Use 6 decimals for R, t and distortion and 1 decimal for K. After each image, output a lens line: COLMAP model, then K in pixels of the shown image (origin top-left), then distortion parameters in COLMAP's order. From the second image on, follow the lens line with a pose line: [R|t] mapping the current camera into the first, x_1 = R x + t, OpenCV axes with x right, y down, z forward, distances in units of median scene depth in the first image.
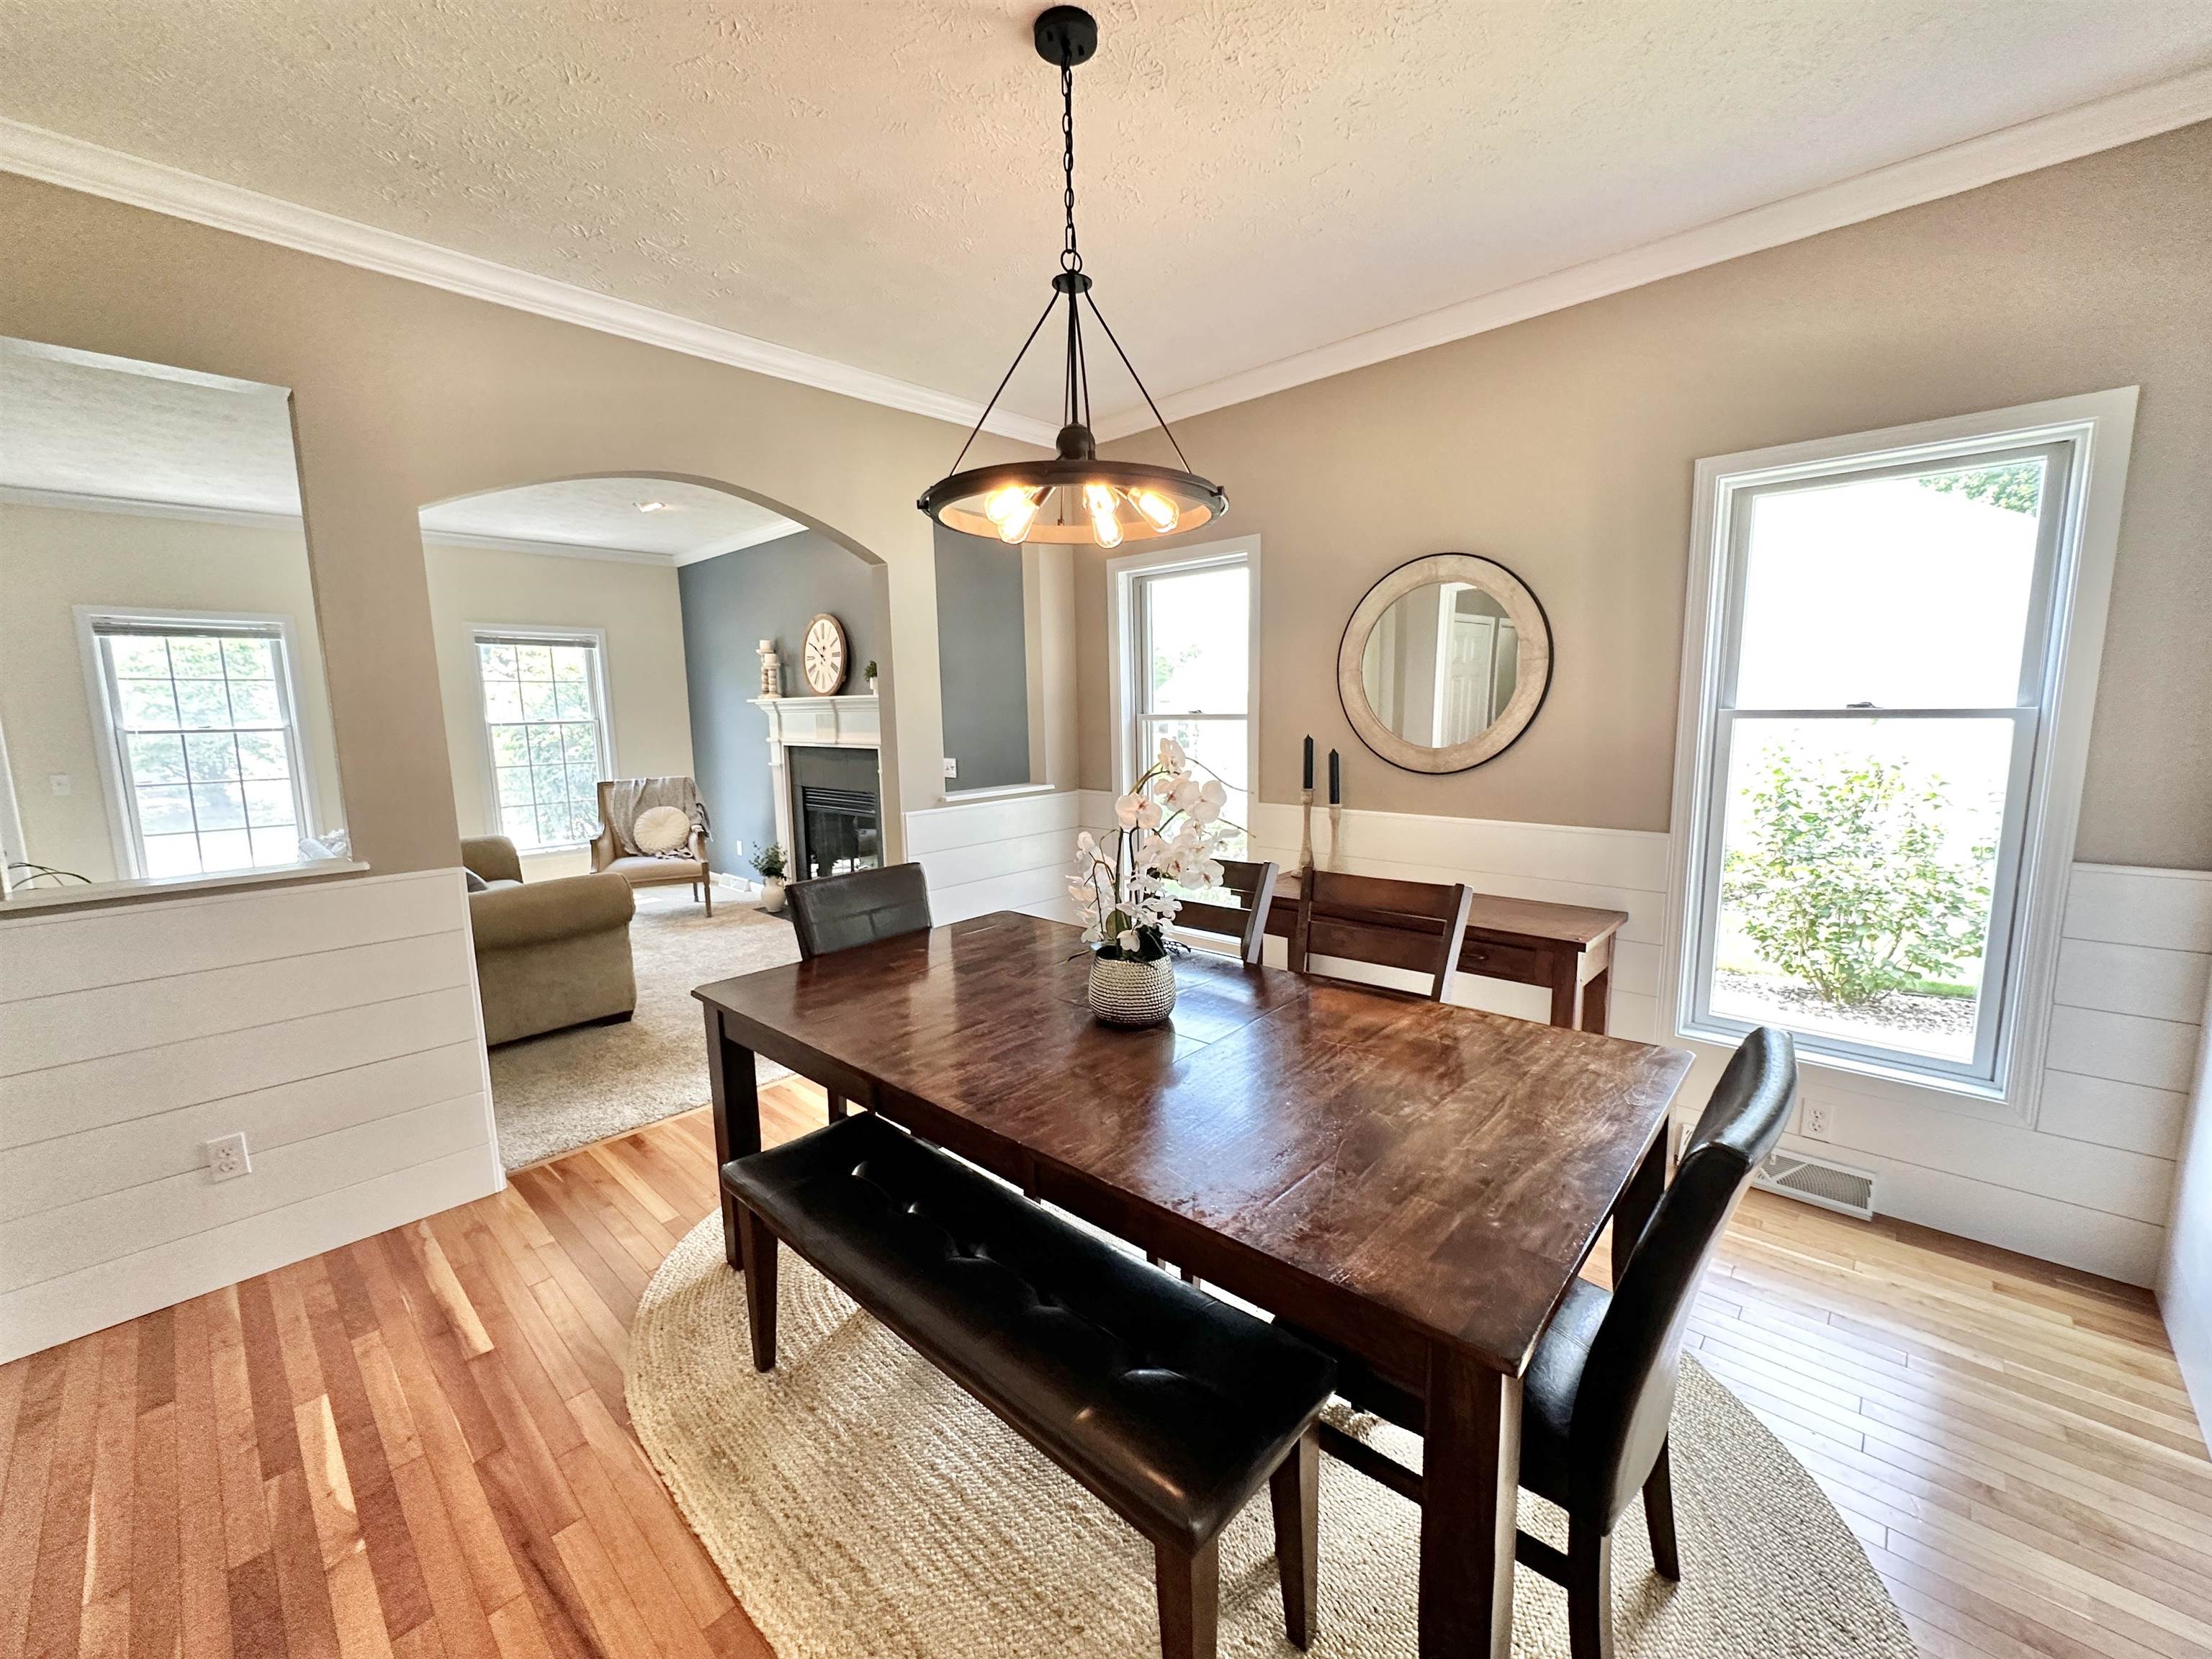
lens RADIAL K [[883.6, 0, 1115.2], [0, 883.6, 831.4], [0, 0, 1]] dist [0.004762, -0.000021]
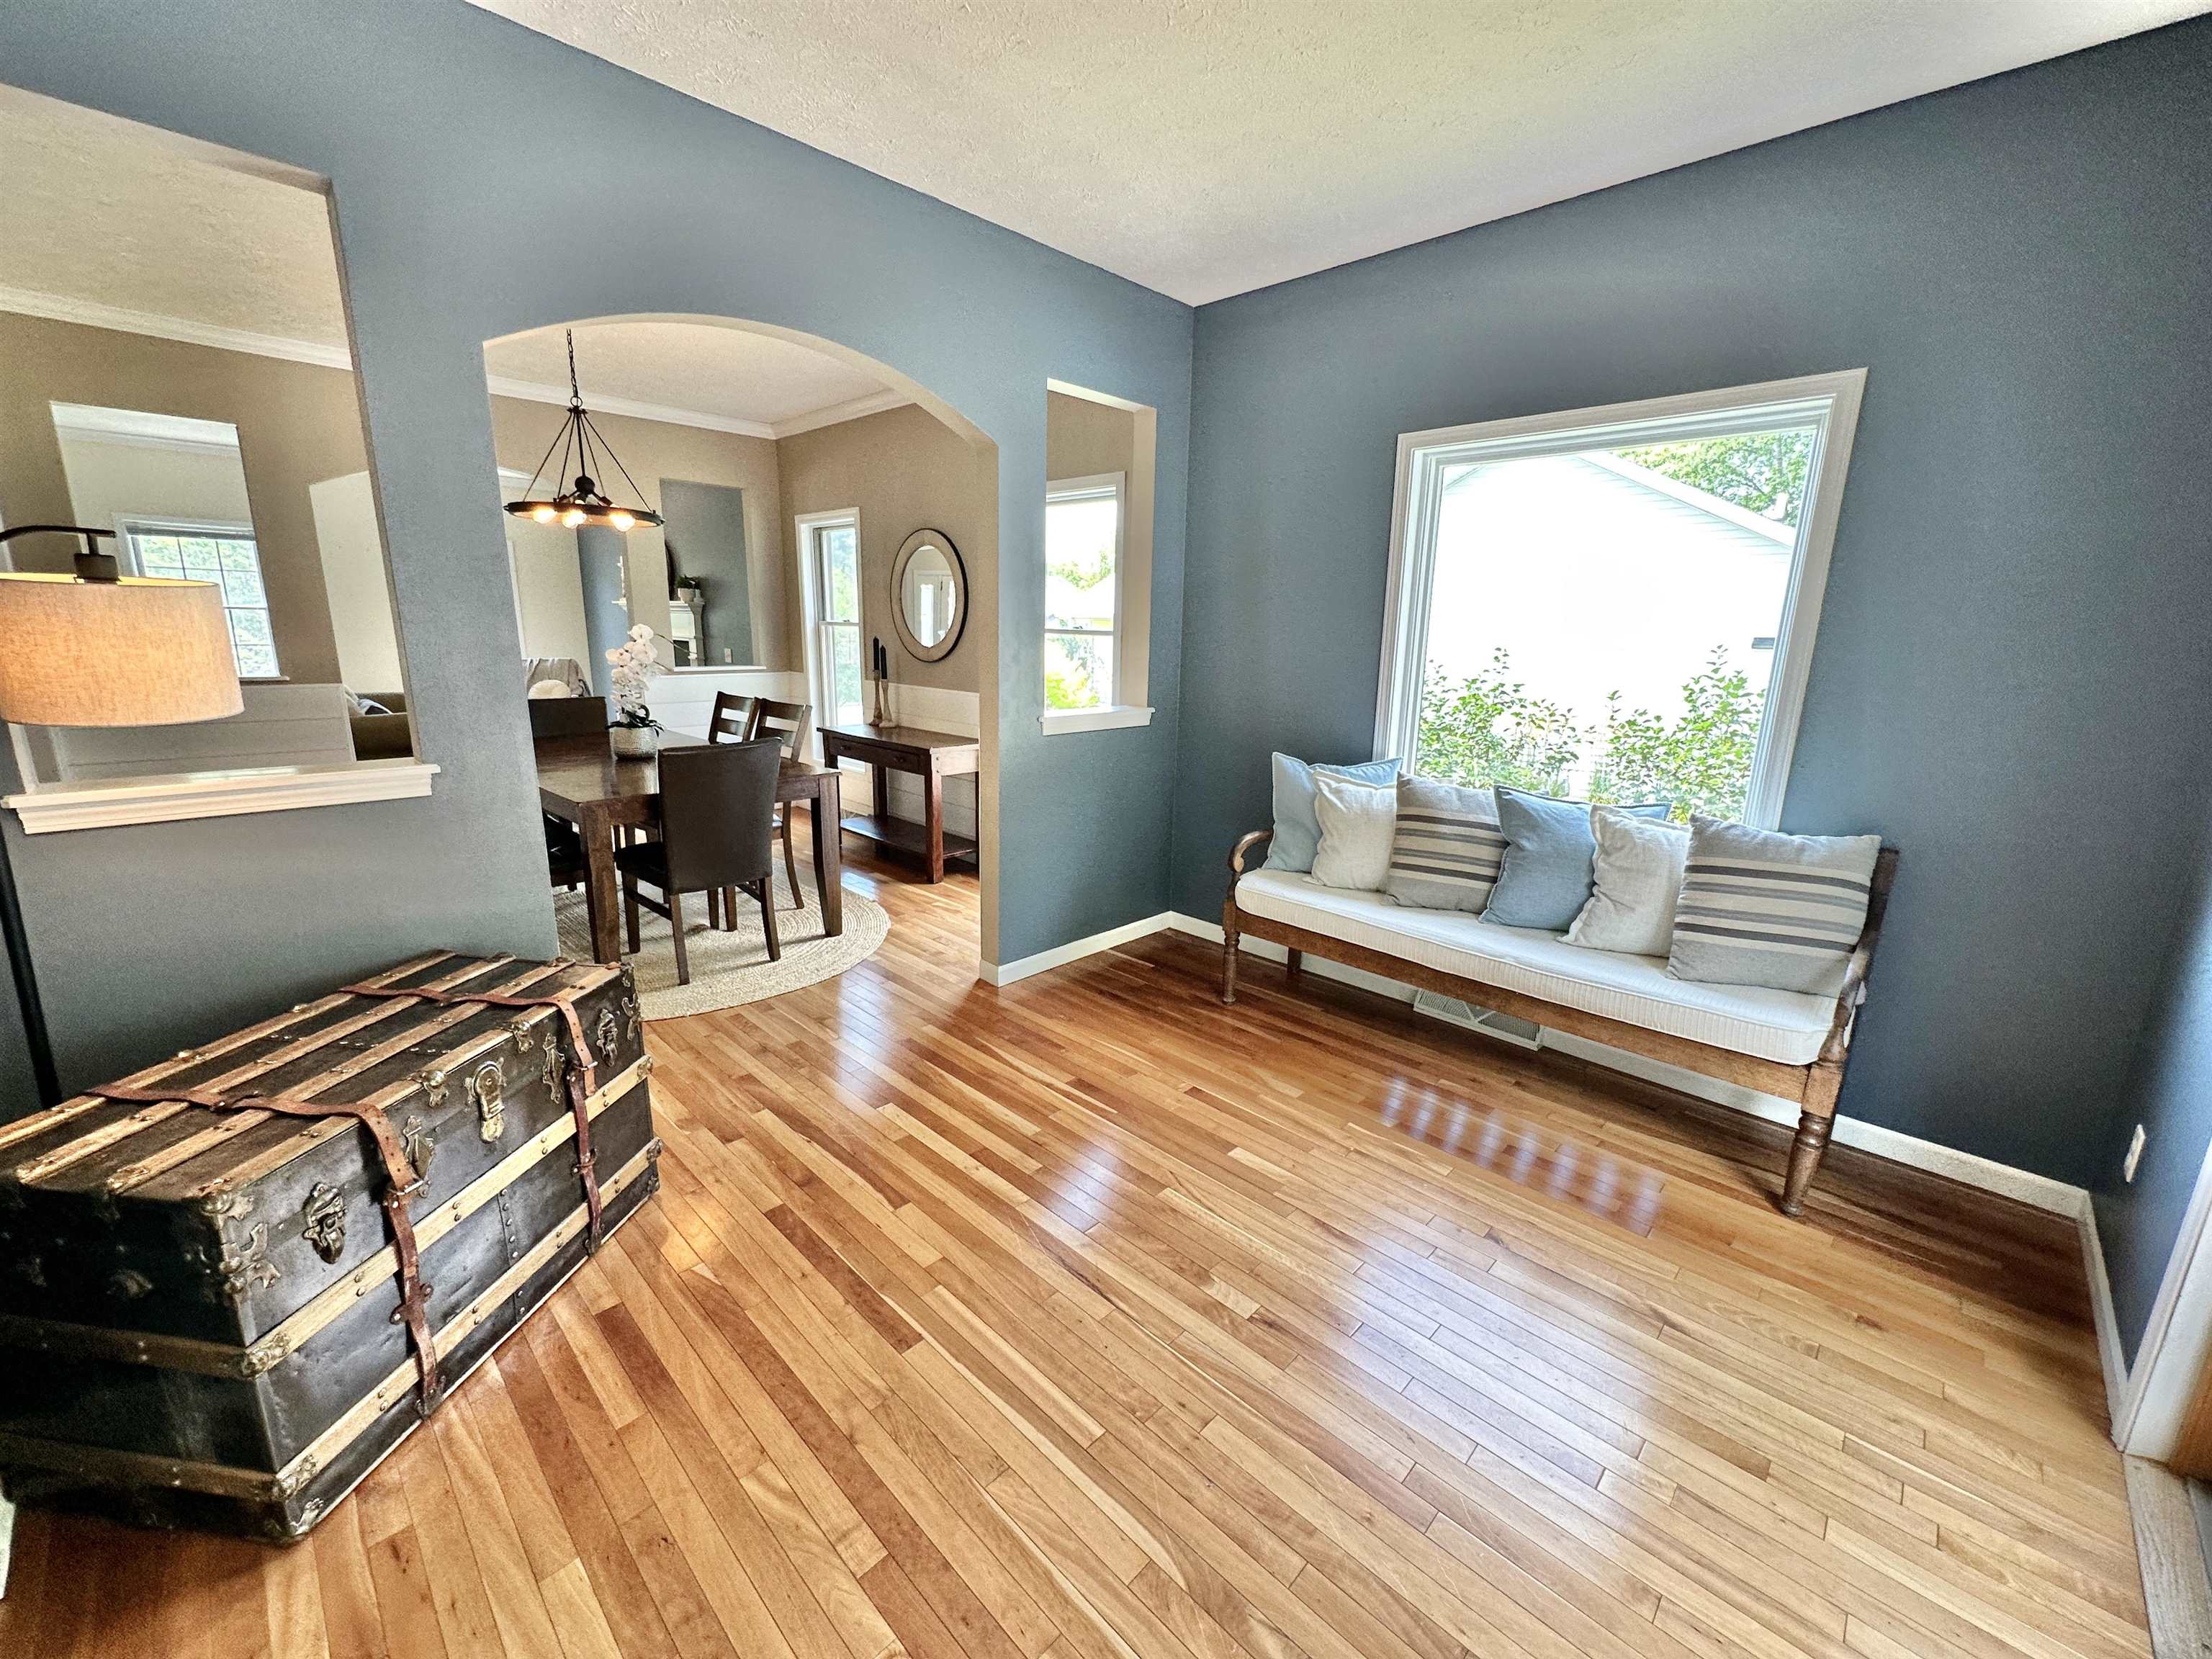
lens RADIAL K [[883.6, 0, 1095.8], [0, 883.6, 829.4], [0, 0, 1]] dist [0.004762, -0.000021]
pose [[0.998865, 0.043728, -0.018886, 0.406689], [-0.041927, 0.995320, 0.087060, 0.051898], [0.022604, -0.086169, 0.996024, -0.385719]]
